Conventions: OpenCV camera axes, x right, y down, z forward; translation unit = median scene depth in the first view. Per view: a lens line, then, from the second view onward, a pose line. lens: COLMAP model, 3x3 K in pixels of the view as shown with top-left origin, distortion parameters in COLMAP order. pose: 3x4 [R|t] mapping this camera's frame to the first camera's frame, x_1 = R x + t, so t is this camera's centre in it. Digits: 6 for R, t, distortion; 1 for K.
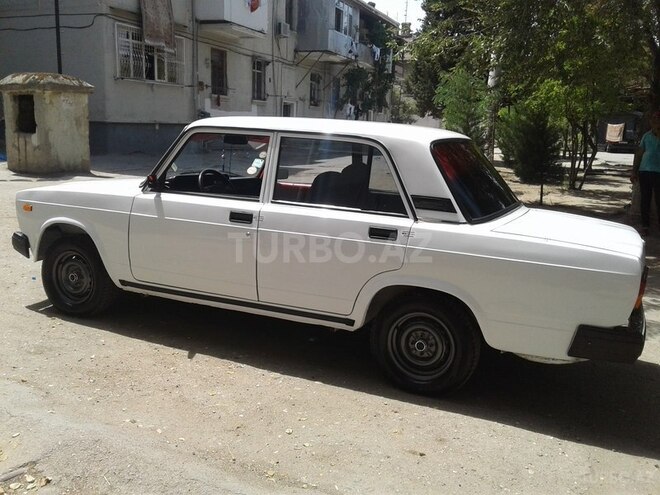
lens RADIAL K [[661.5, 0, 326.2], [0, 661.5, 247.5], [0, 0, 1]] dist [0.004449, 0.002633]
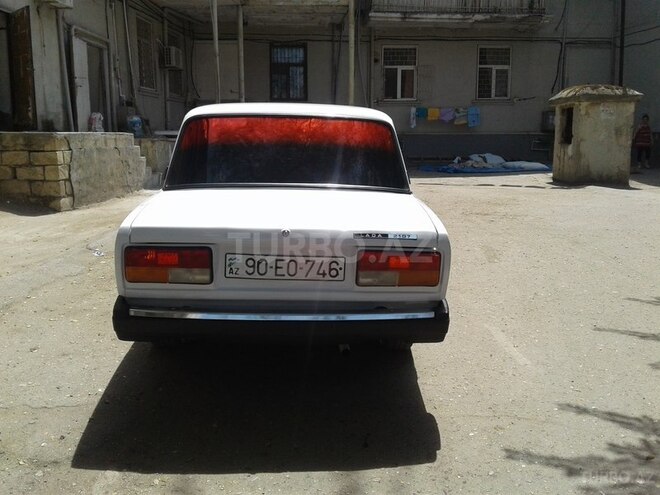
lens RADIAL K [[661.5, 0, 326.2], [0, 661.5, 247.5], [0, 0, 1]] dist [0.004449, 0.002633]
pose [[0.438434, 0.114688, -0.891416, 0.339348], [-0.149290, 0.987339, 0.053603, -0.009073], [0.886278, 0.109578, 0.450005, 0.202896]]
